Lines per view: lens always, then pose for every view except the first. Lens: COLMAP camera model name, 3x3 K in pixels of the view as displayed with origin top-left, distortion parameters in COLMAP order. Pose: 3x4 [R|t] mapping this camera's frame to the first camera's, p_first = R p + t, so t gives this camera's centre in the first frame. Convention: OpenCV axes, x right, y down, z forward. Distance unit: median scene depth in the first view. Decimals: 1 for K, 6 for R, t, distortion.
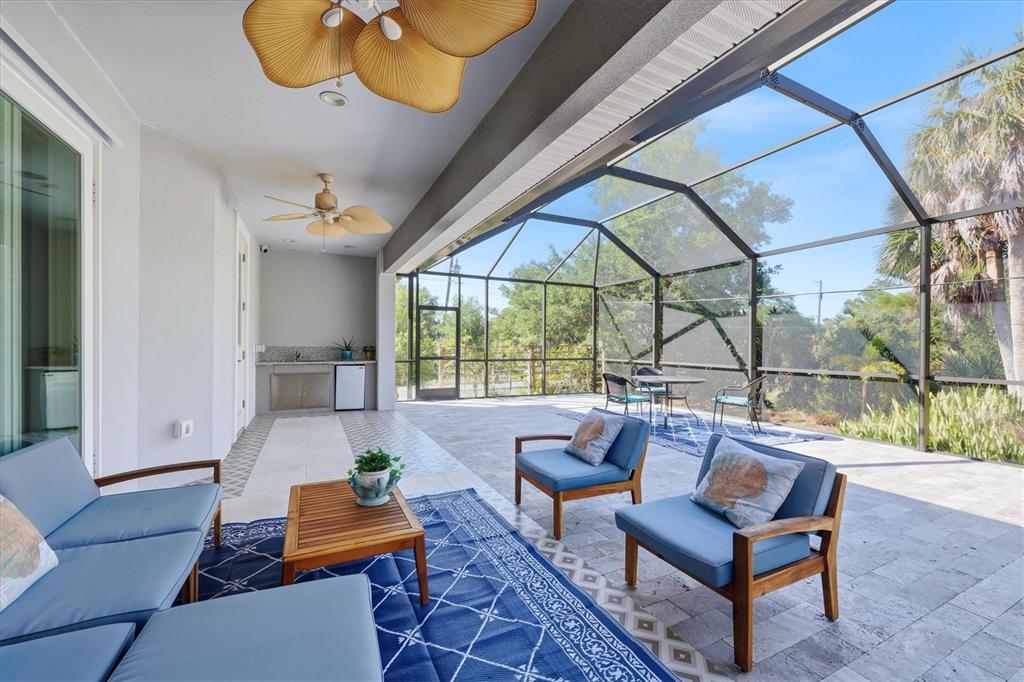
lens RADIAL K [[412.9, 0, 515.7], [0, 412.9, 338.9], [0, 0, 1]] dist [0.000456, -0.000274]
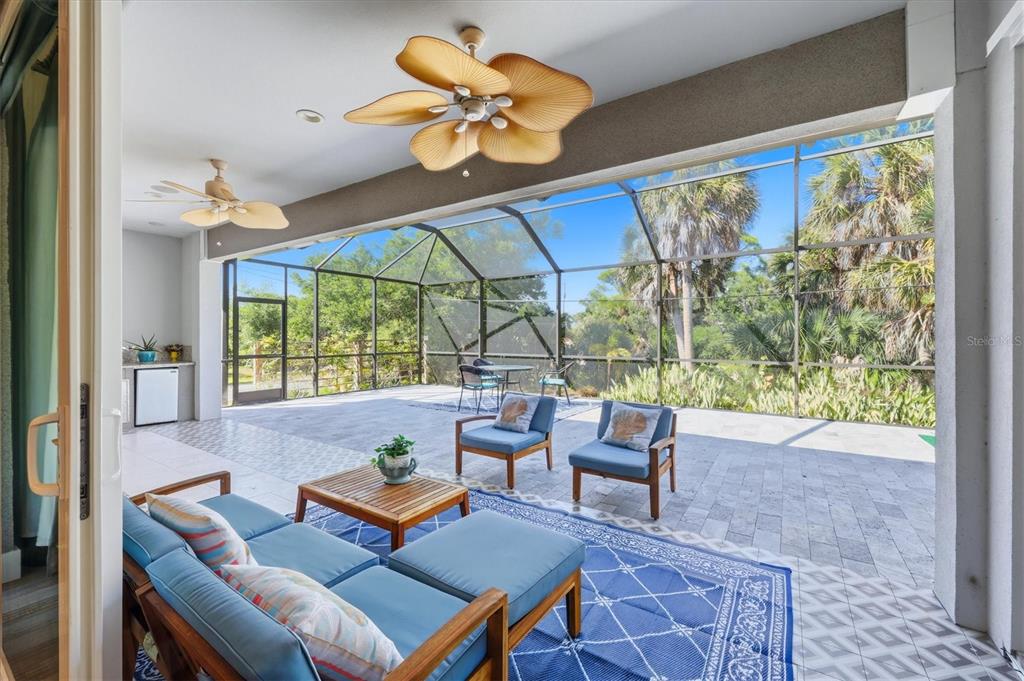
lens RADIAL K [[412.9, 0, 516.6], [0, 412.9, 328.7], [0, 0, 1]] dist [0.000456, -0.000274]
pose [[0.862704, 0.001319, 0.505707, -0.196391], [-0.000590, 0.999999, -0.001602, -0.014594], [-0.505709, 0.001084, 0.862704, -0.064959]]
